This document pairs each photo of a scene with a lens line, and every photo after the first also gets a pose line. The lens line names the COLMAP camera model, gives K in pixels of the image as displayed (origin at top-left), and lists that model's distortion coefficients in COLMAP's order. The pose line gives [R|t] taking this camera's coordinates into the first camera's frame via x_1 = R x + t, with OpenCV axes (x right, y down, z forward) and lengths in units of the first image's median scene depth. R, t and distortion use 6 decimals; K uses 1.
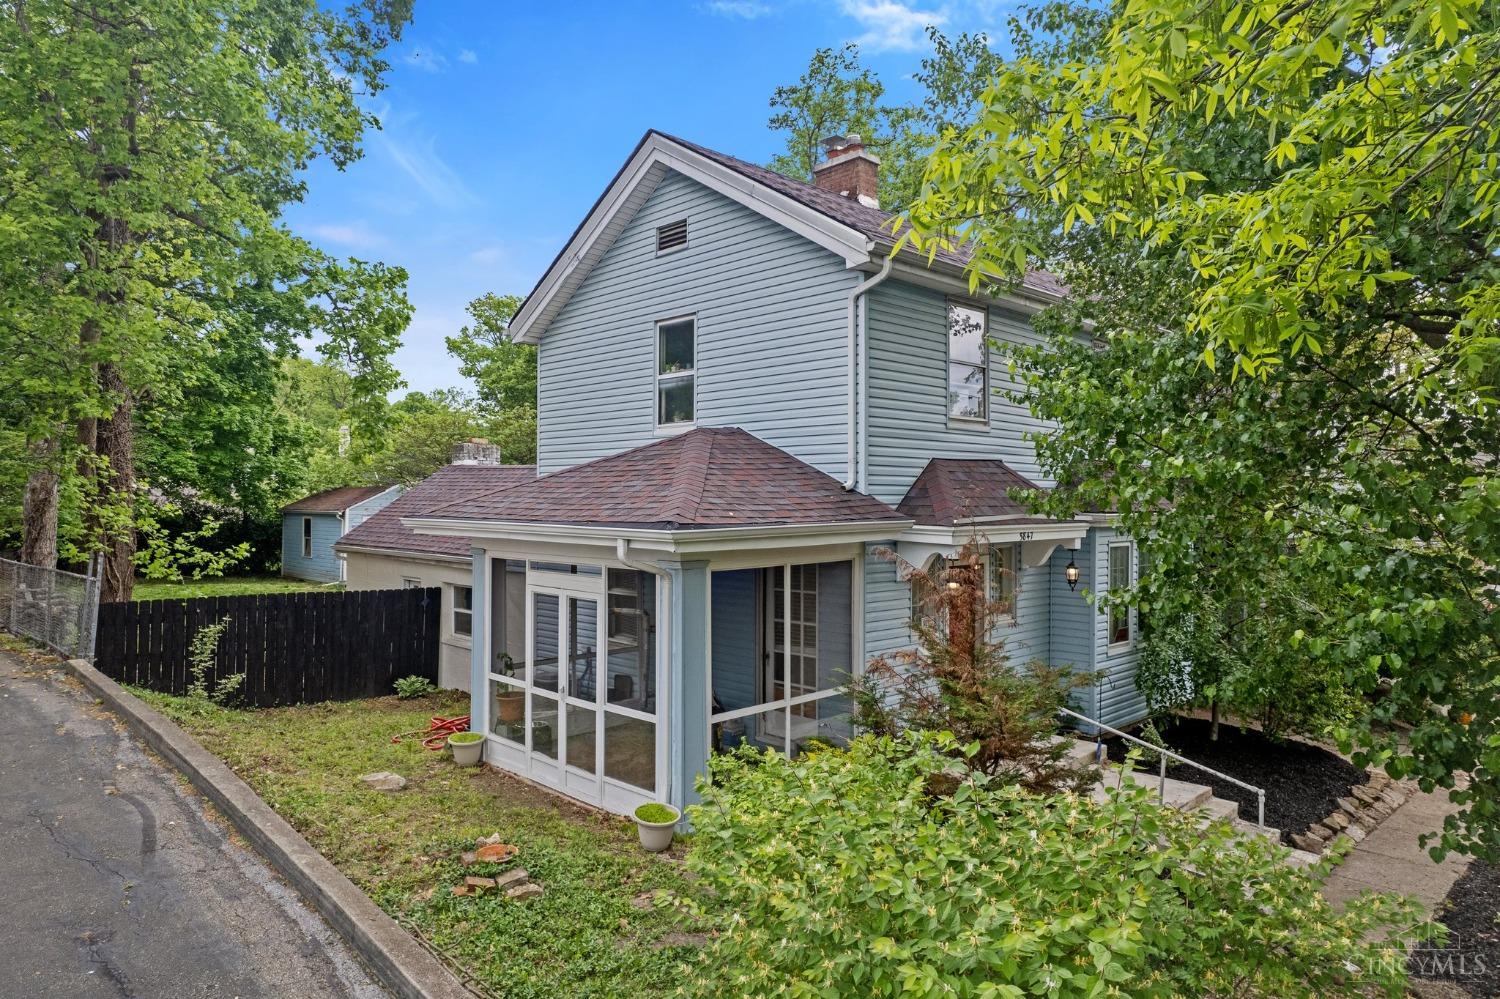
lens RADIAL K [[940.5, 0, 747.0], [0, 940.5, 499.3], [0, 0, 1]] dist [-0.058702, 0.033660]
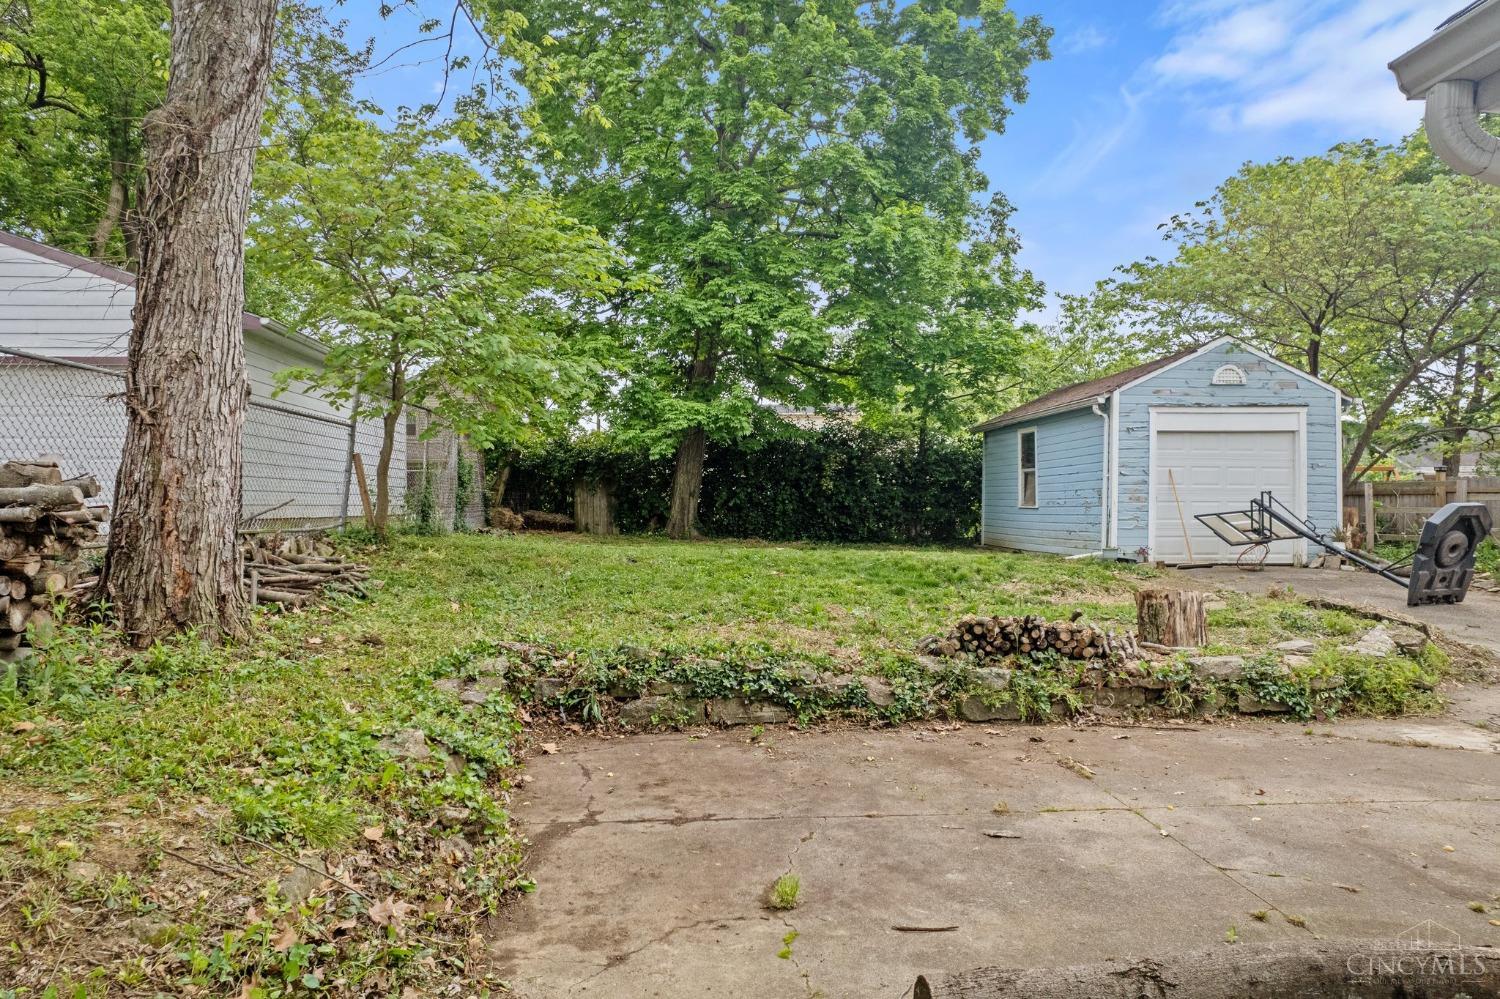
lens RADIAL K [[940.5, 0, 746.8], [0, 940.5, 500.7], [0, 0, 1]] dist [-0.058702, 0.033660]
pose [[0.755052, -0.015036, -0.655493, -0.698087], [0.010880, 0.999887, -0.010404, 0.169430], [0.655575, 0.000724, 0.755130, 1.409477]]
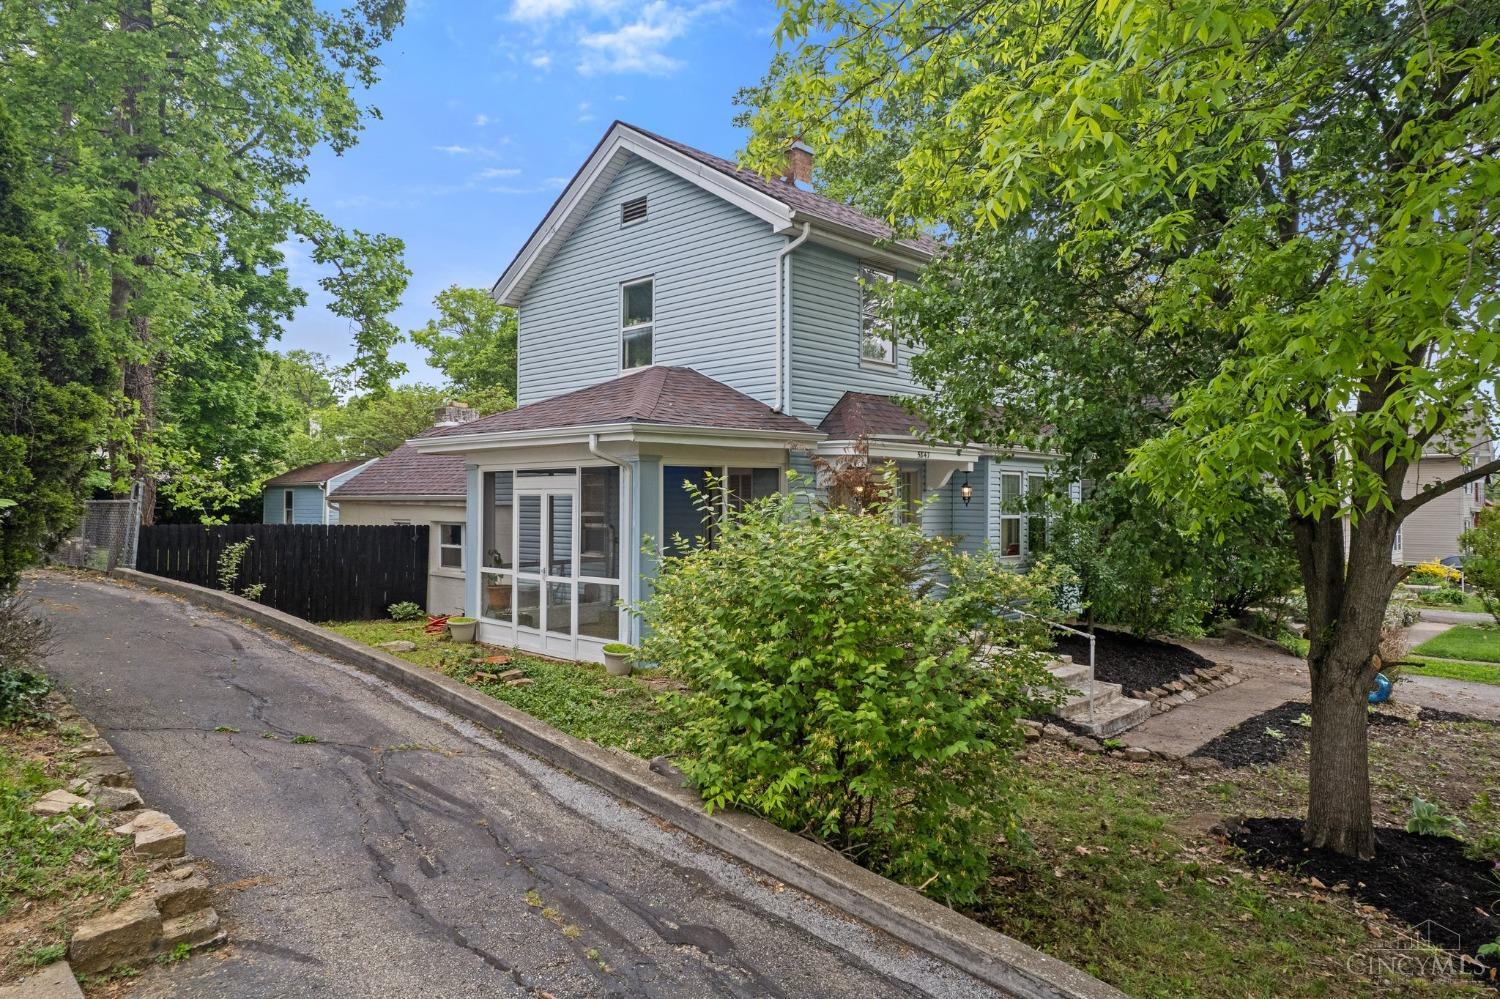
lens RADIAL K [[940.5, 0, 742.2], [0, 940.5, 501.7], [0, 0, 1]] dist [-0.058702, 0.033660]
pose [[0.999521, 0.001540, 0.030916, 0.020037], [-0.001609, 0.999996, 0.002205, 0.083280], [-0.030912, -0.002253, 0.999520, -0.186154]]
